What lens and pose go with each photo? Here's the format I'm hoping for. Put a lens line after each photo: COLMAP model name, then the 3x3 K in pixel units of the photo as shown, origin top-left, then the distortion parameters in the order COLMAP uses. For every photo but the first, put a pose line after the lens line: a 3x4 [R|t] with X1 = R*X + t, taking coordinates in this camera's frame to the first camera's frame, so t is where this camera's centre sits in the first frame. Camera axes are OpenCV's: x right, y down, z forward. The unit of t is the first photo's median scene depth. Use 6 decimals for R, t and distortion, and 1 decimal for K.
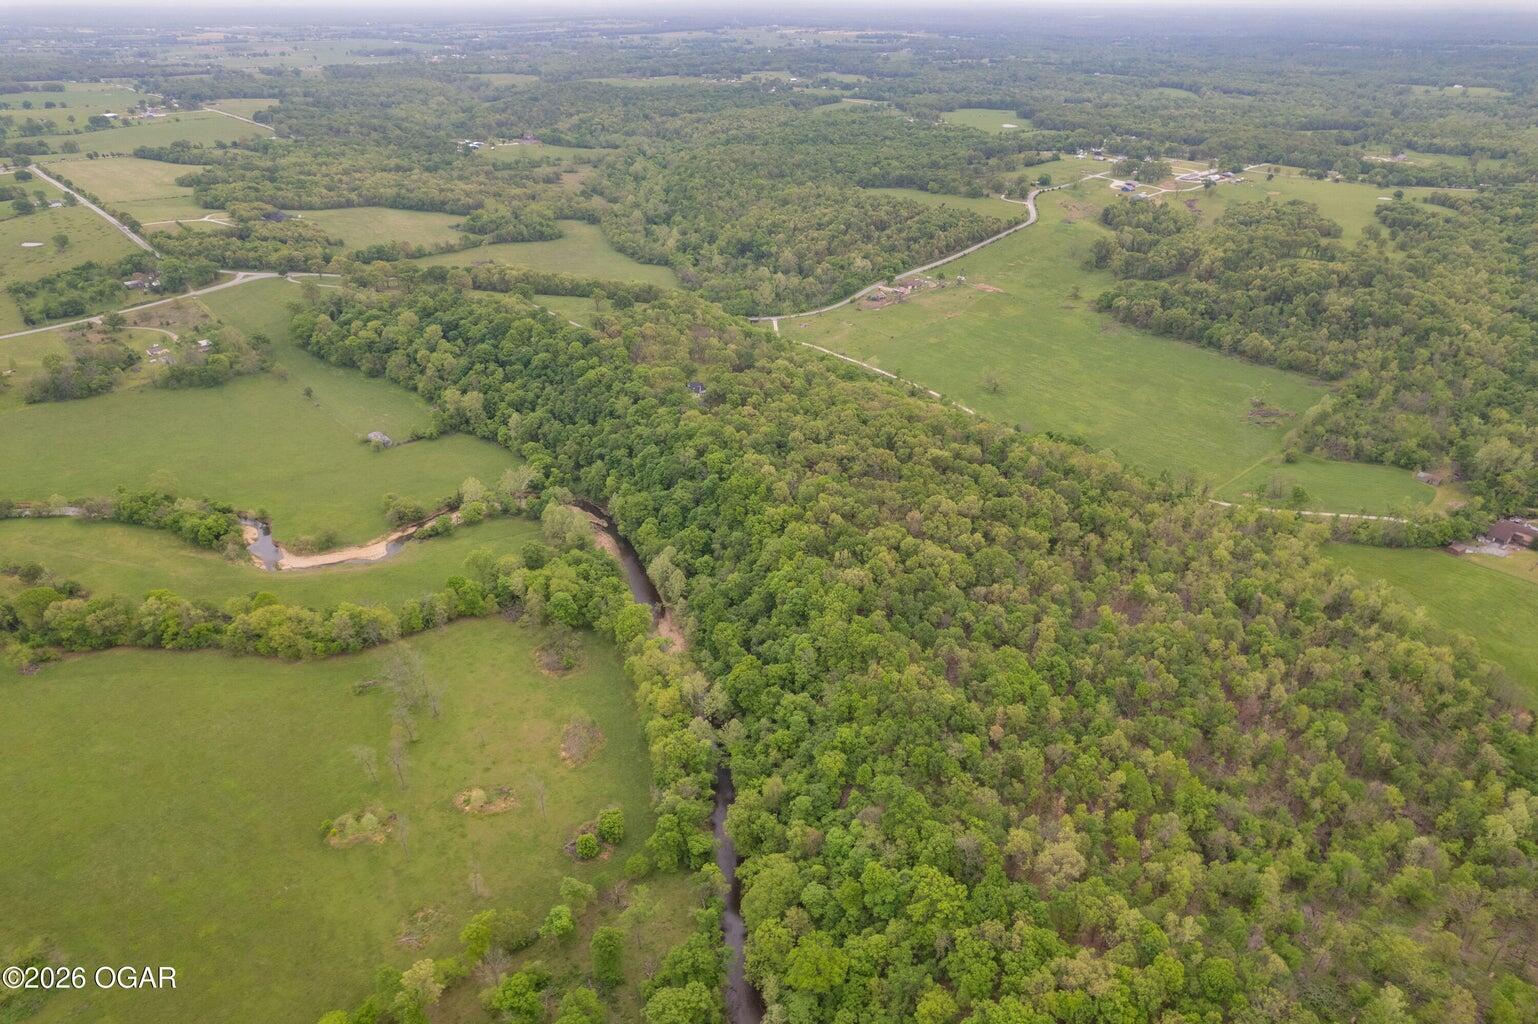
lens RADIAL K [[977.1, 0, 763.9], [0, 977.1, 504.0], [0, 0, 1]] dist [-0.072558, 0.061337]
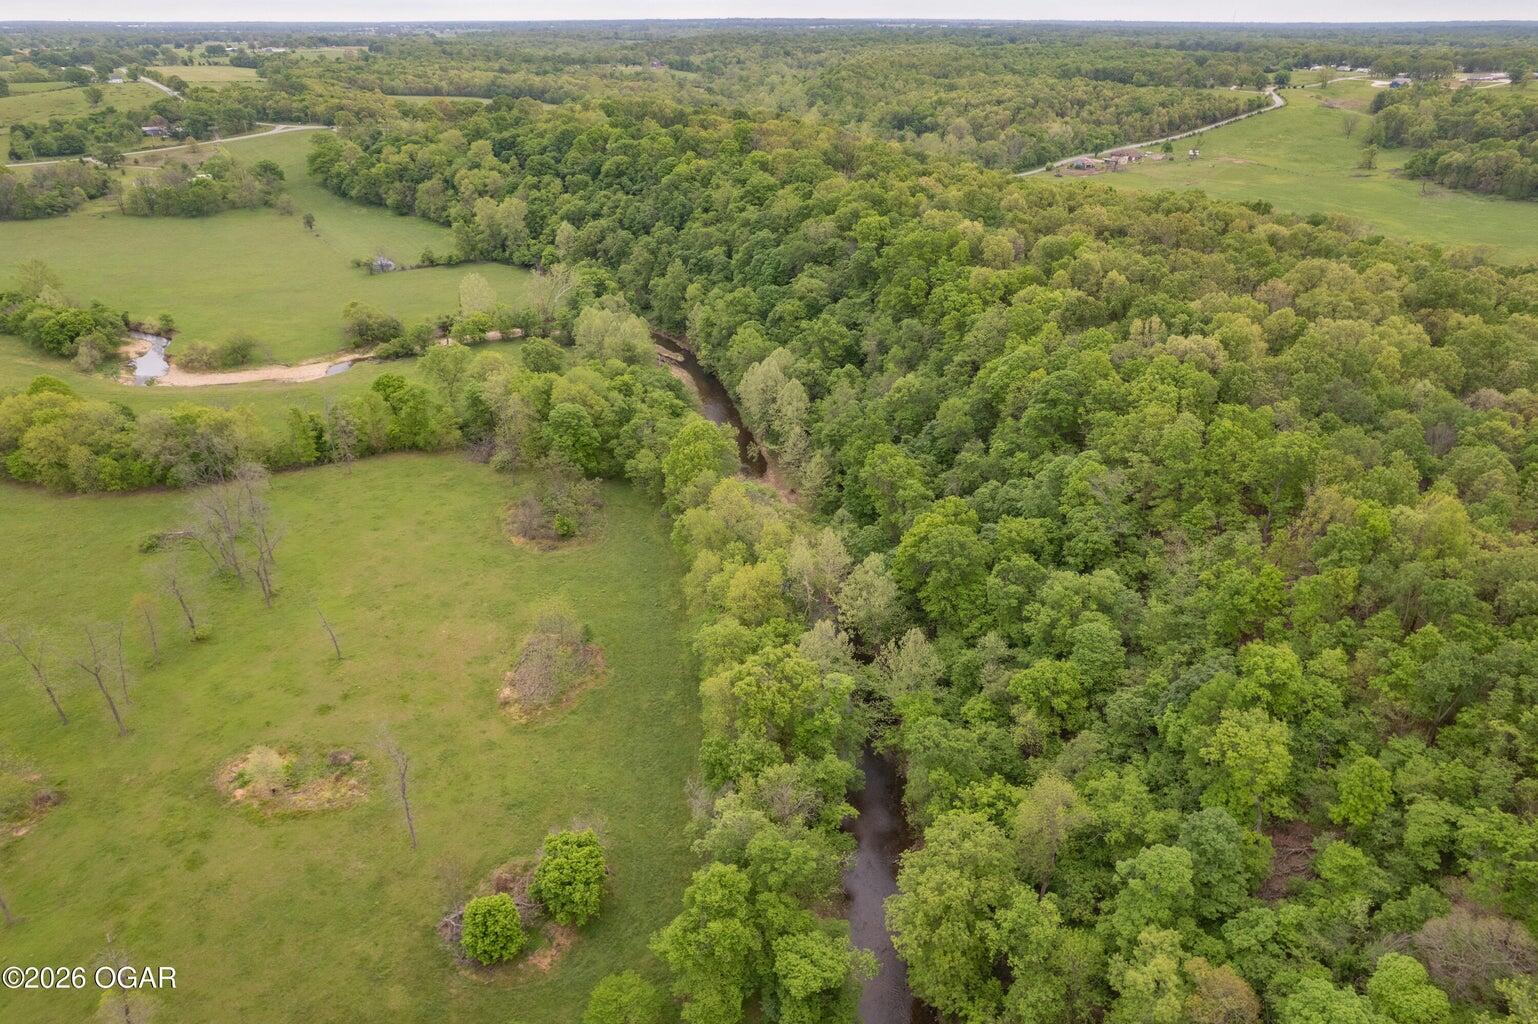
lens RADIAL K [[977.1, 0, 776.4], [0, 977.1, 513.6], [0, 0, 1]] dist [-0.072558, 0.061337]
pose [[0.992302, 0.060864, -0.107853, -0.039974], [-0.062567, 0.997963, -0.012474, 0.156691], [0.106874, 0.019126, 0.994089, 0.516641]]
